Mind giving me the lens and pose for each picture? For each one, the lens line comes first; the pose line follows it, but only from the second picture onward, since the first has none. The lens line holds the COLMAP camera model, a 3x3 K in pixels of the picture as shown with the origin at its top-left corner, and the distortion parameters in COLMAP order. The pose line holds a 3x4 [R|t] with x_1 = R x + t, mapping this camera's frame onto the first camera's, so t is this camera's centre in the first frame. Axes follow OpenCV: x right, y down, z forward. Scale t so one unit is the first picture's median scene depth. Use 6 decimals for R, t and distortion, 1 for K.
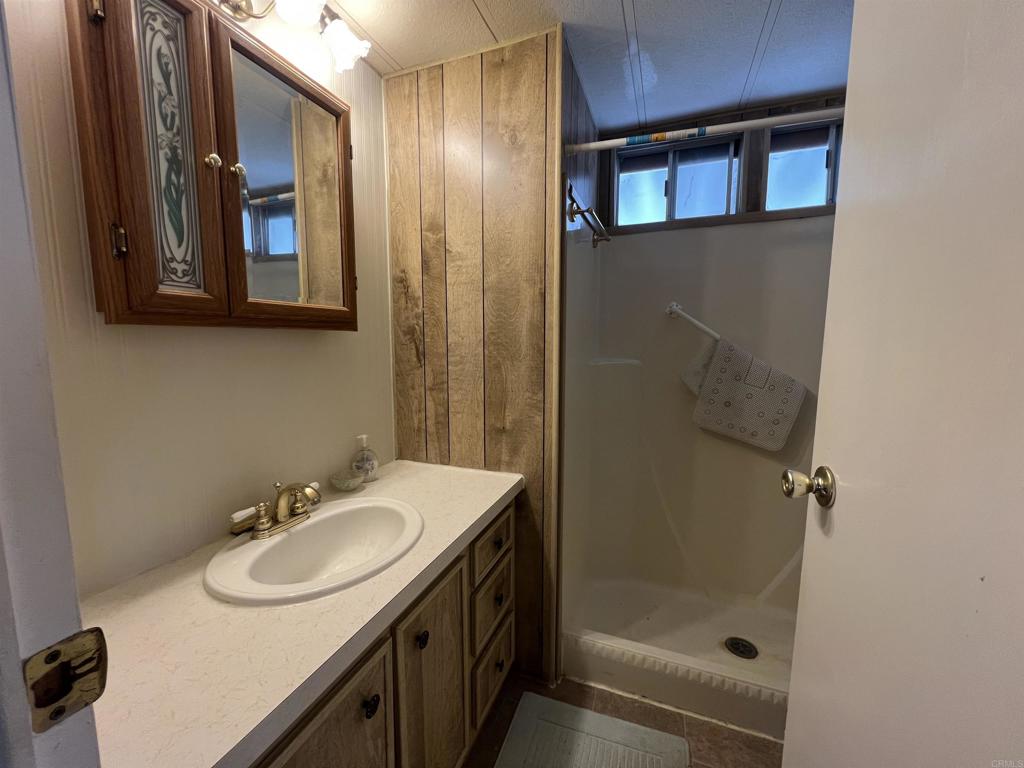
lens RADIAL K [[410.3, 0, 509.3], [0, 410.3, 383.5], [0, 0, 1]] dist [-0.002015, 0.000757]
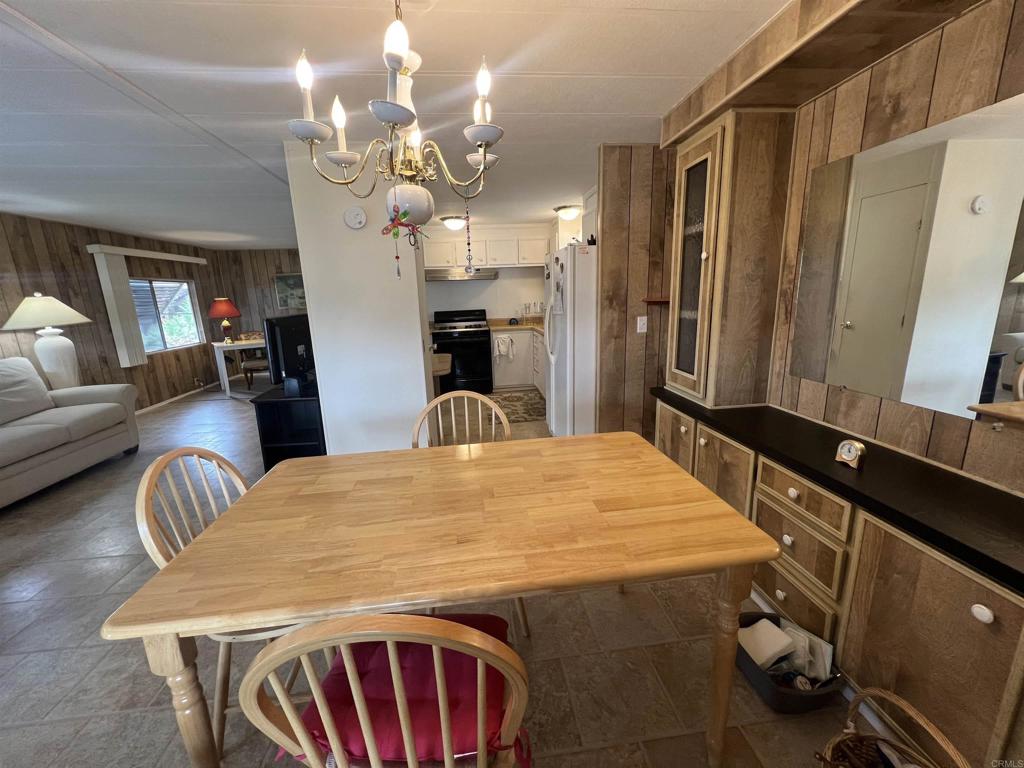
lens RADIAL K [[410.3, 0, 510.6], [0, 410.3, 382.2], [0, 0, 1]] dist [-0.002015, 0.000757]
pose [[0.460294, 0.178257, -0.869686, 0.514450], [-0.068454, 0.983844, 0.165425, -0.013083], [0.885124, -0.016610, 0.465059, -0.316657]]
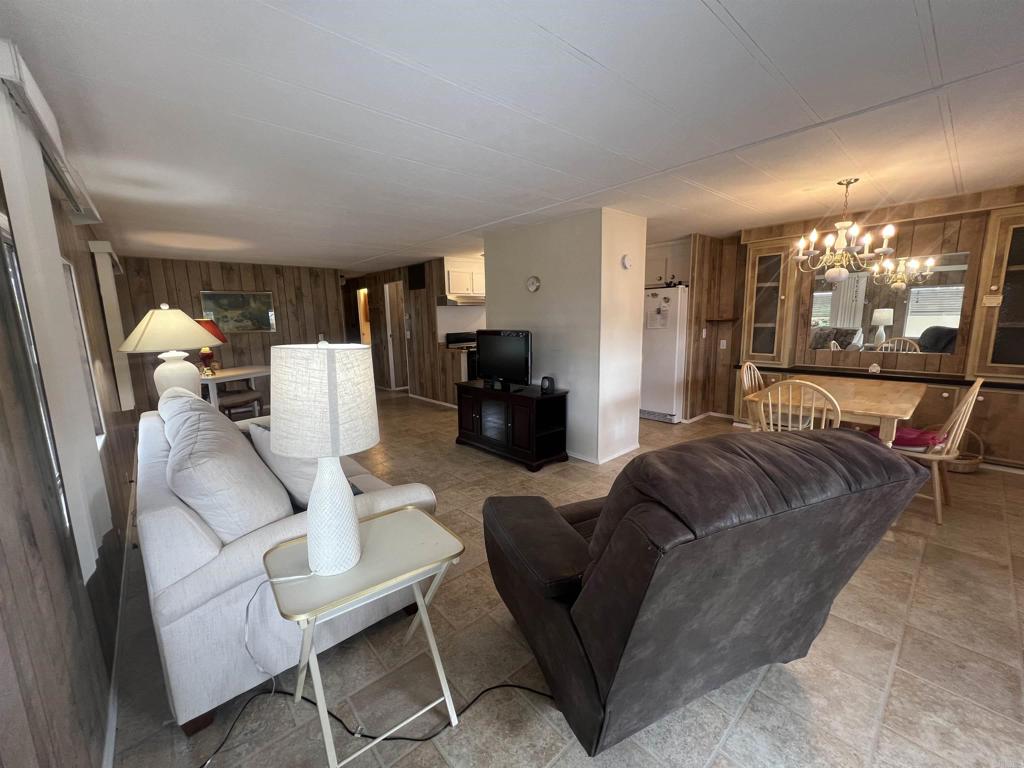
lens RADIAL K [[410.3, 0, 511.5], [0, 410.3, 384.1], [0, 0, 1]] dist [-0.002015, 0.000757]
pose [[0.890191, 0.058465, -0.451821, -1.153778], [-0.032851, 0.997387, 0.064336, 0.324871], [0.454402, -0.042428, 0.889786, -3.310608]]
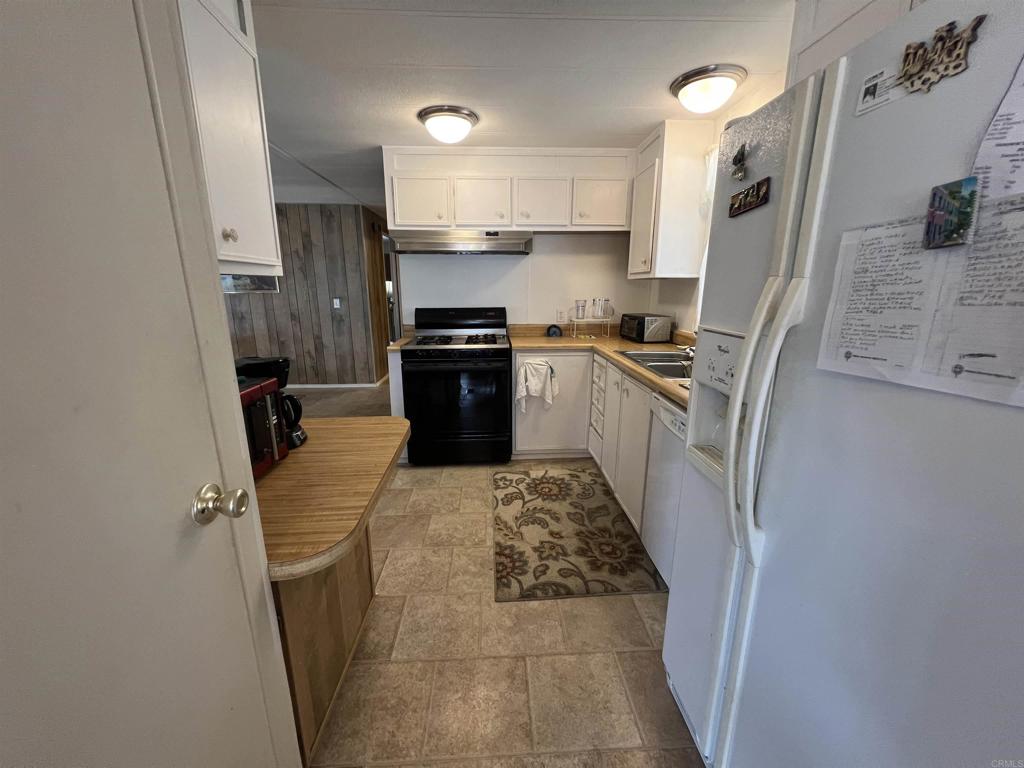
lens RADIAL K [[410.3, 0, 506.8], [0, 410.3, 386.5], [0, 0, 1]] dist [-0.002015, 0.000757]
pose [[0.396640, 0.224878, -0.890004, -1.533671], [-0.104641, 0.974287, 0.199539, -0.074951], [0.911990, 0.013986, 0.409973, 0.626126]]
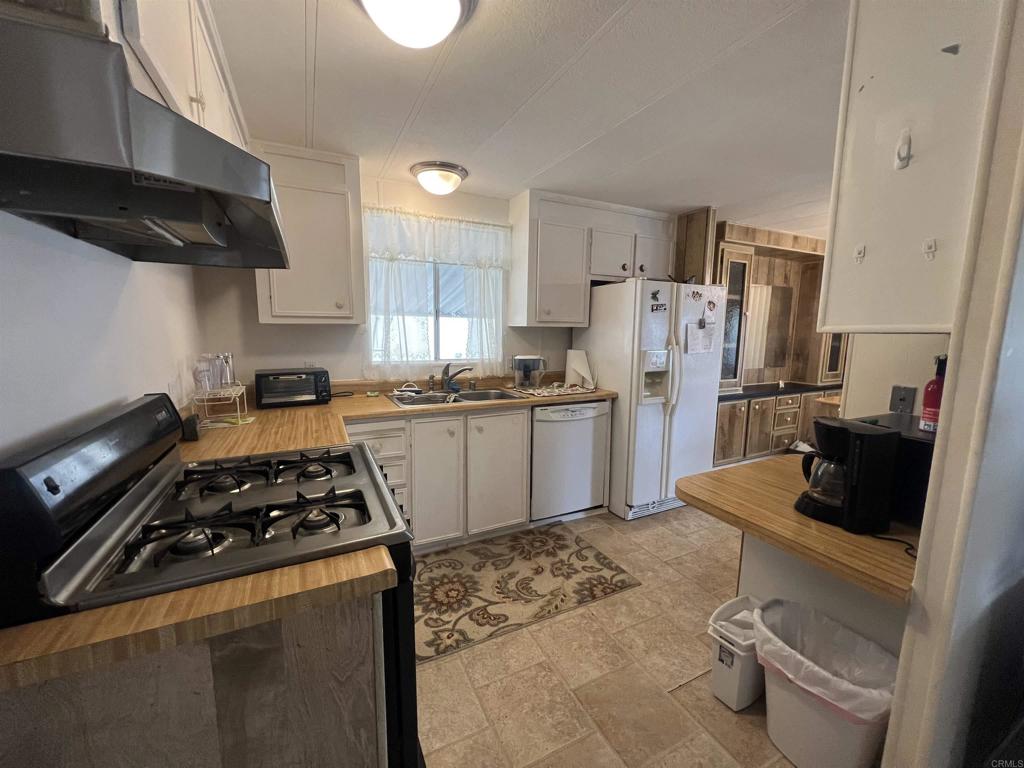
lens RADIAL K [[410.3, 0, 512.6], [0, 410.3, 383.3], [0, 0, 1]] dist [-0.002015, 0.000757]
pose [[0.672992, -0.089486, 0.734217, -4.366453], [0.069513, 0.995913, 0.057665, -0.071541], [-0.736376, 0.012230, 0.676462, 0.371204]]
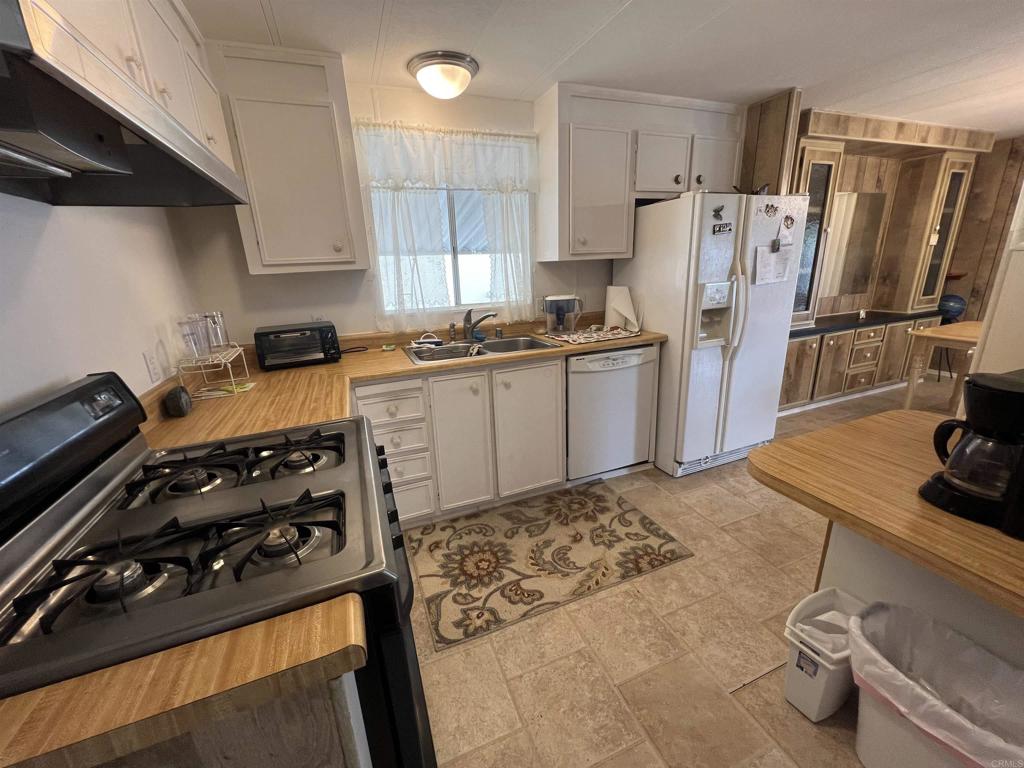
lens RADIAL K [[410.3, 0, 512.6], [0, 410.3, 384.1], [0, 0, 1]] dist [-0.002015, 0.000757]
pose [[0.730620, -0.220295, 0.646270, -4.137382], [0.114718, 0.972672, 0.201865, -0.101109], [-0.673078, -0.073348, 0.735925, 0.537764]]
